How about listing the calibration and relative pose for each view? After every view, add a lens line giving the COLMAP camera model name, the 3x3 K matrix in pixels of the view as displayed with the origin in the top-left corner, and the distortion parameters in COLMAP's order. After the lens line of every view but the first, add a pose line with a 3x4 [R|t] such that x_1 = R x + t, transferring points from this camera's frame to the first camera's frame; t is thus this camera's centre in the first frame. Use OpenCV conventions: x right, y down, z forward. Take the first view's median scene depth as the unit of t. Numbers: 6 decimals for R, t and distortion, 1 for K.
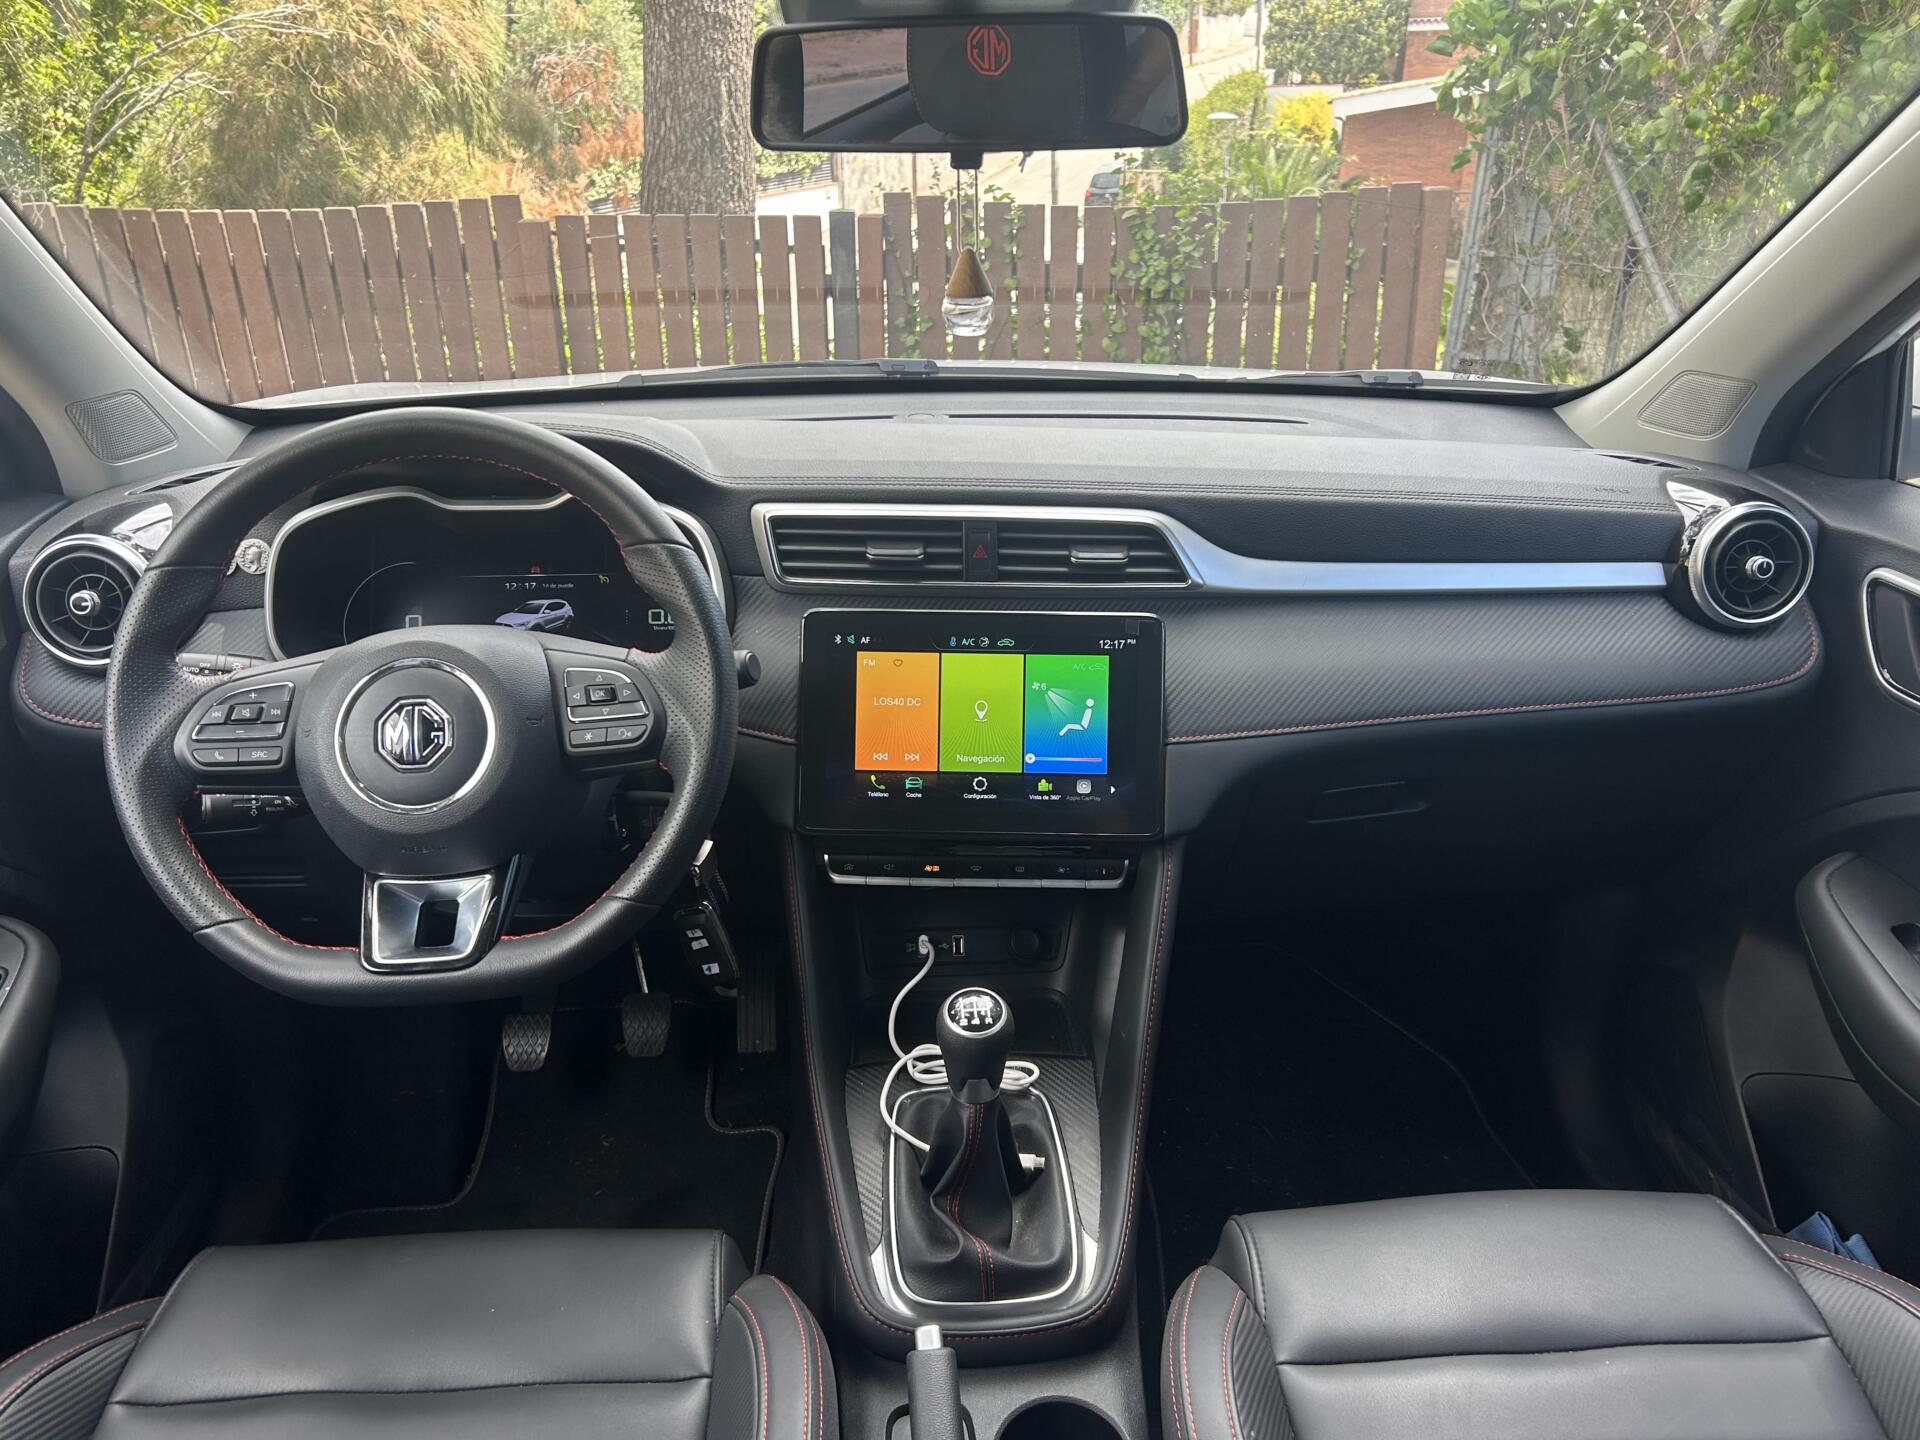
lens RADIAL K [[1405.6, 0, 960.0], [0, 1405.6, 720.0], [0, 0, 1]] dist [-0.025360, 0.006114]
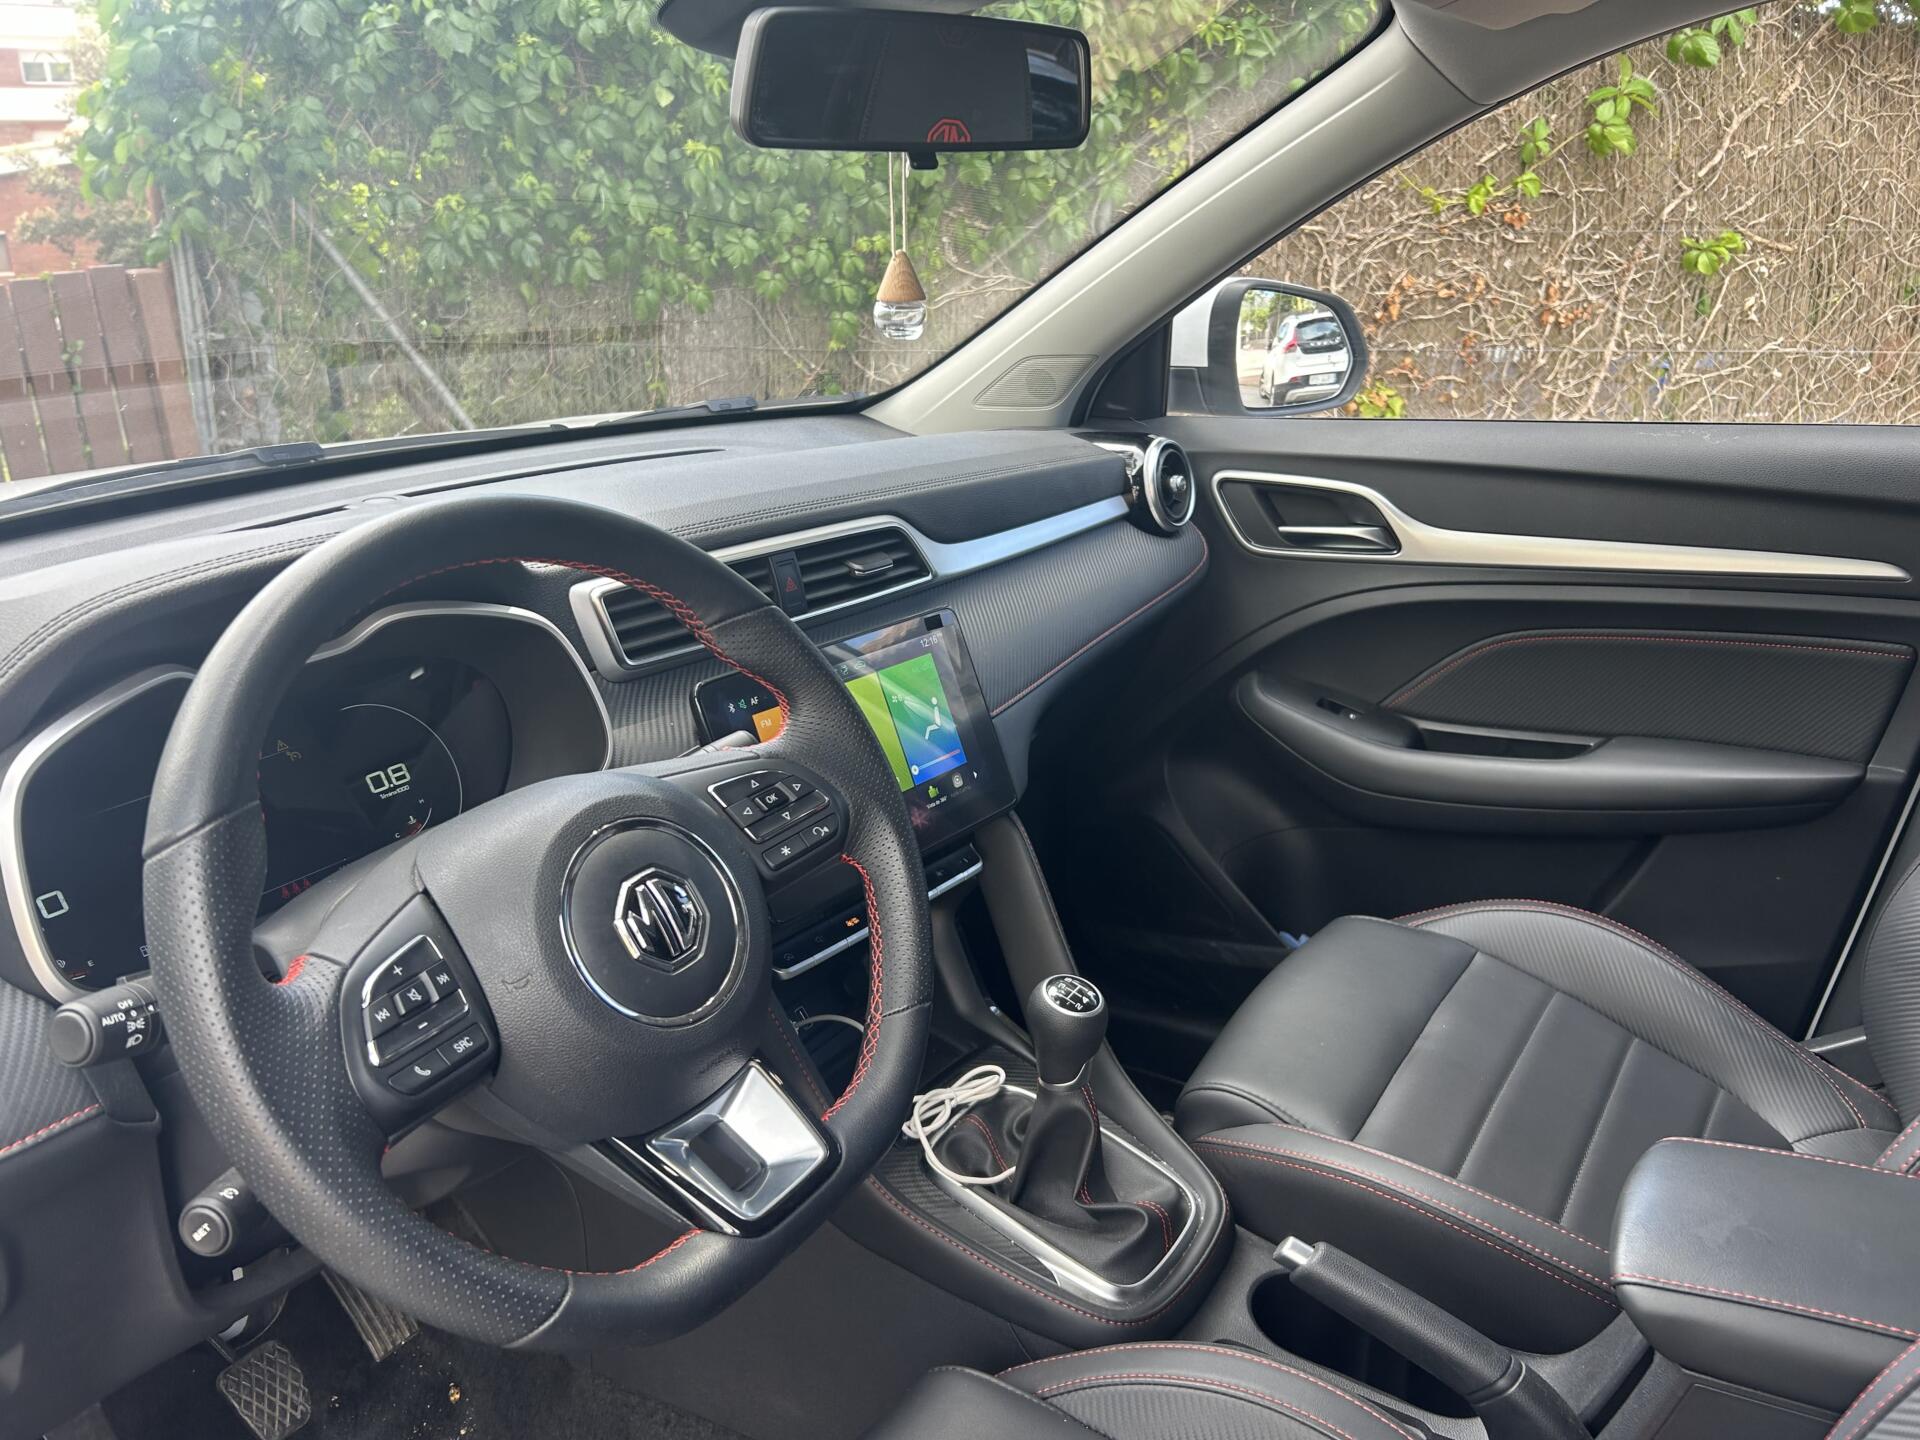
lens RADIAL K [[1482.6, 0, 960.0], [0, 1482.6, 720.0], [0, 0, 1]] dist [-0.005297, -0.007725]
pose [[0.578349, -0.260972, 0.772920, -0.691360], [0.318706, 0.944437, 0.080407, -0.075513], [-0.750958, 0.199831, 0.629388, 0.299510]]
